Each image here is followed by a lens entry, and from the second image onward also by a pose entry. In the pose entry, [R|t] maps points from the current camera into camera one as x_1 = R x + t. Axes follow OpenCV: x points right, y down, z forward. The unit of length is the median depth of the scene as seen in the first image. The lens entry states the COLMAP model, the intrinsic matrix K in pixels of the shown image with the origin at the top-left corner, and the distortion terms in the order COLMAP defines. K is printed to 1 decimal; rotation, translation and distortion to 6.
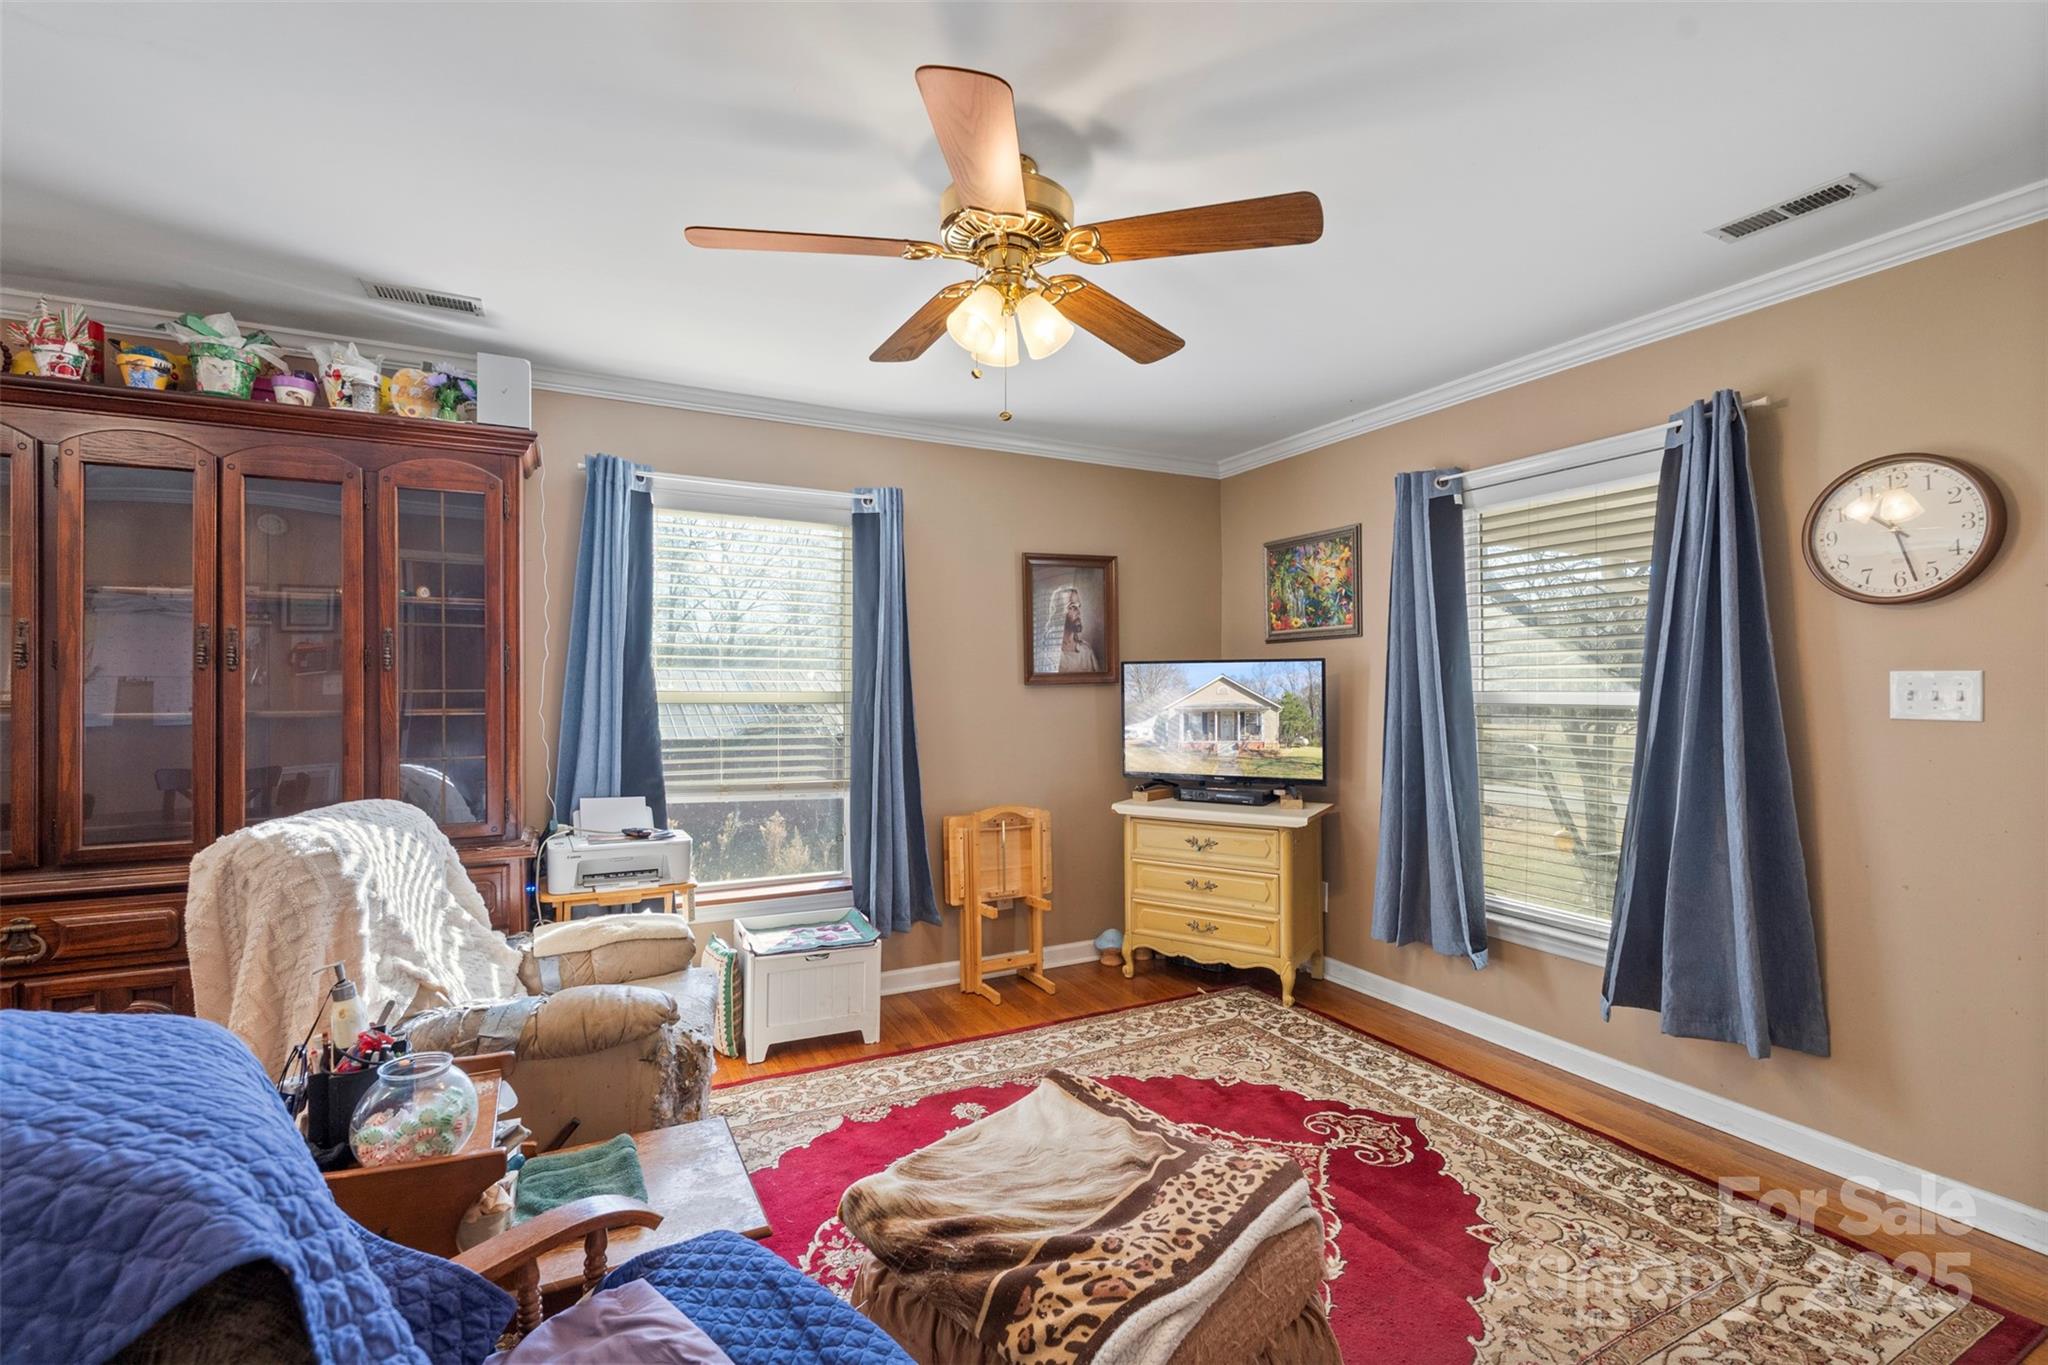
lens RADIAL K [[916.0, 0, 1011.5], [0, 916.0, 677.4], [0, 0, 1]] dist [-0.007270, 0.001352]
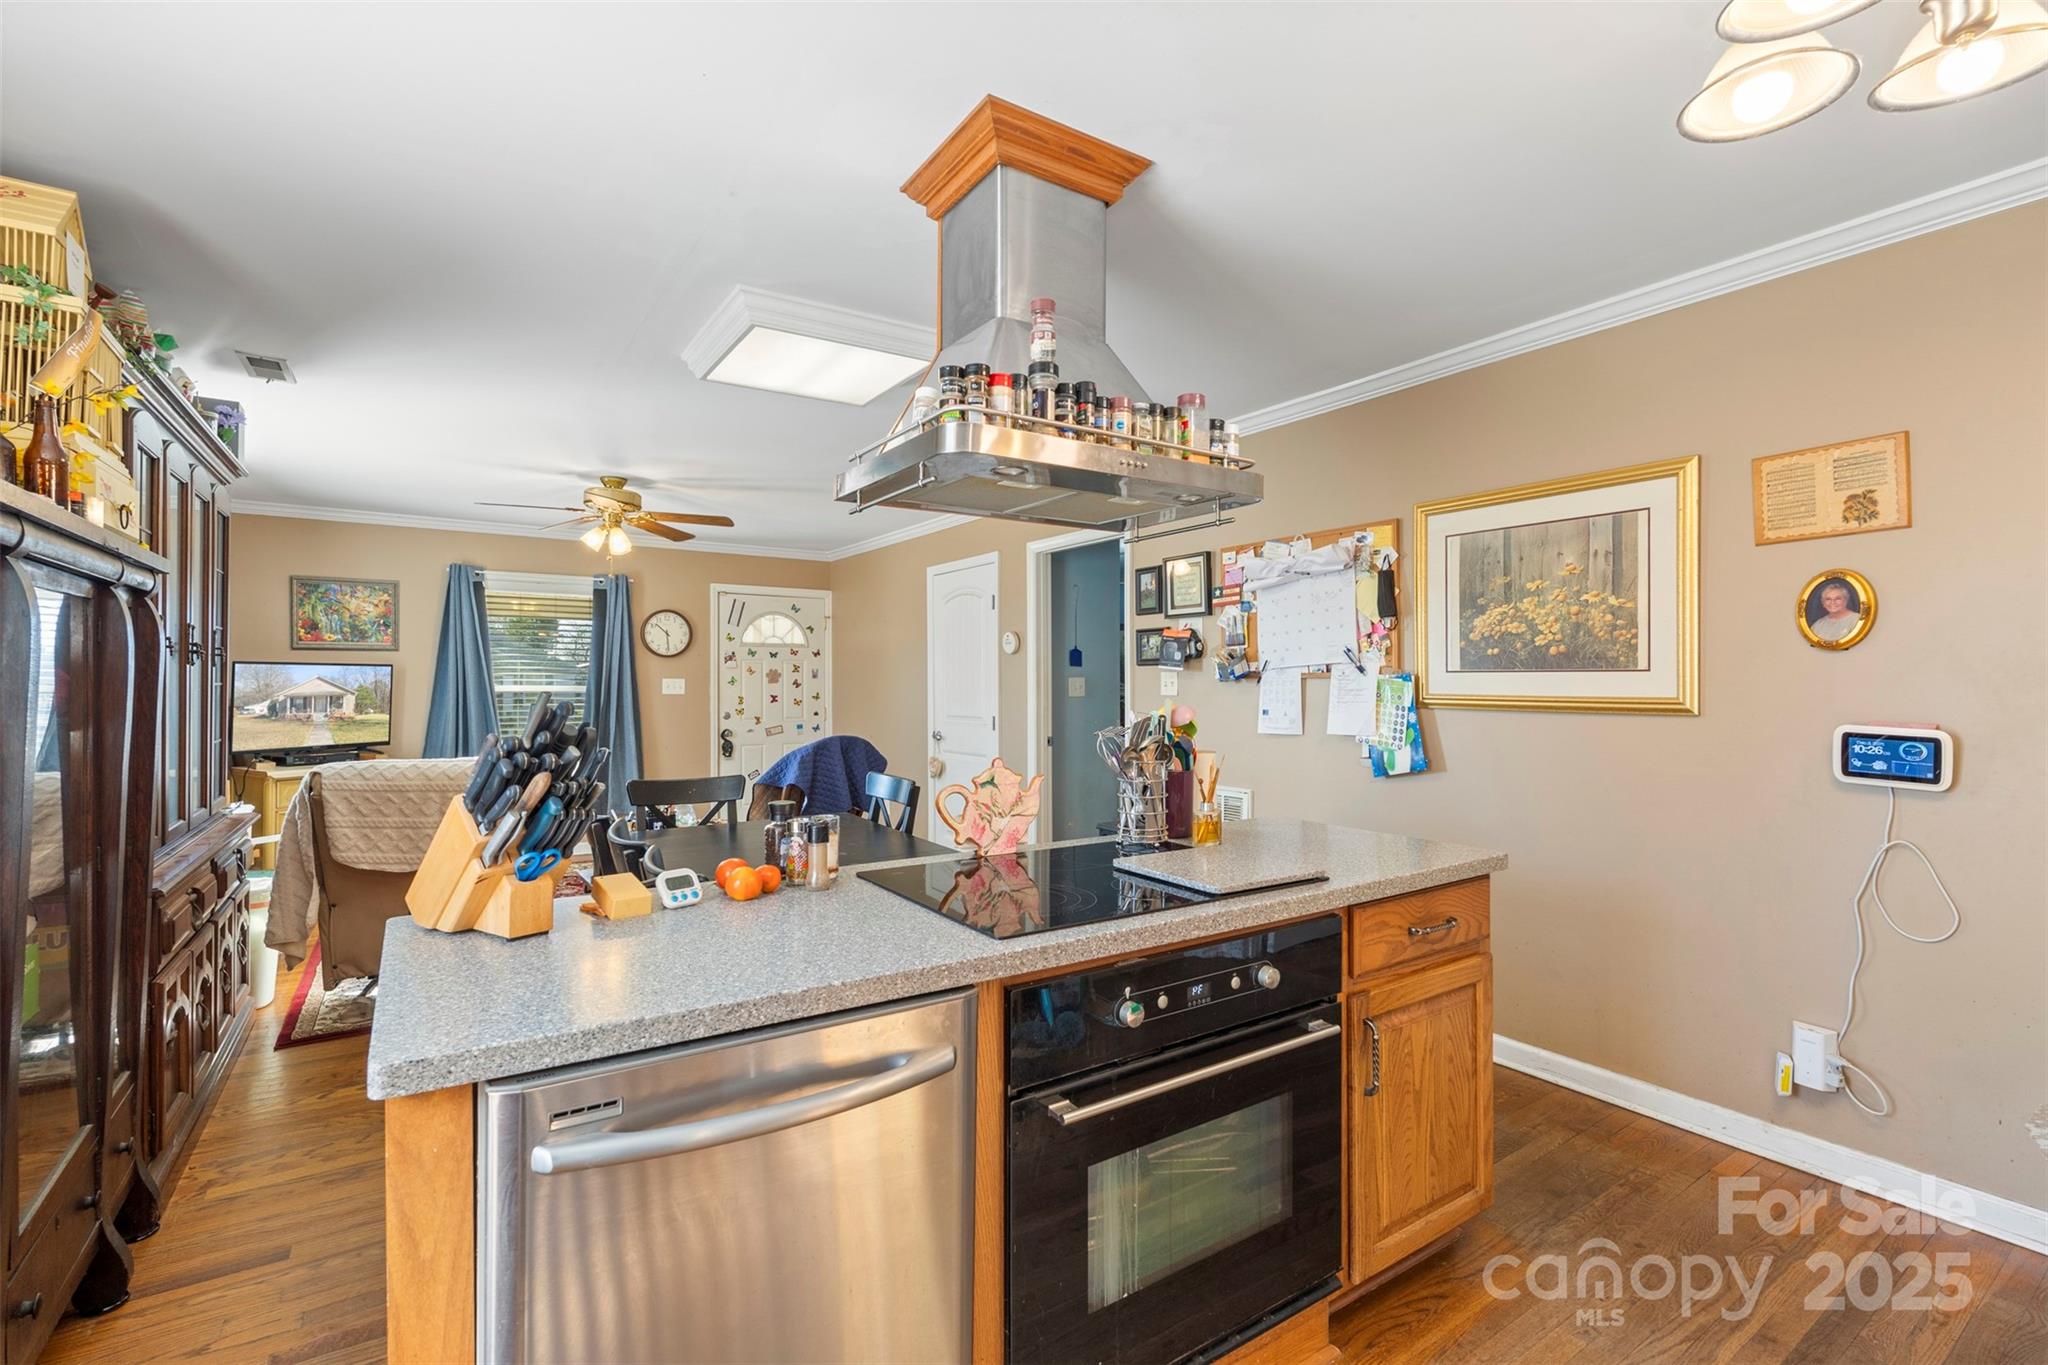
lens RADIAL K [[916.0, 0, 1005.6], [0, 916.0, 677.3], [0, 0, 1]] dist [-0.007270, 0.001352]
pose [[-0.081650, 0.010522, 0.996606, -1.548136], [-0.017048, 0.999783, -0.011952, 0.002707], [-0.996515, -0.017966, -0.081453, 0.075549]]
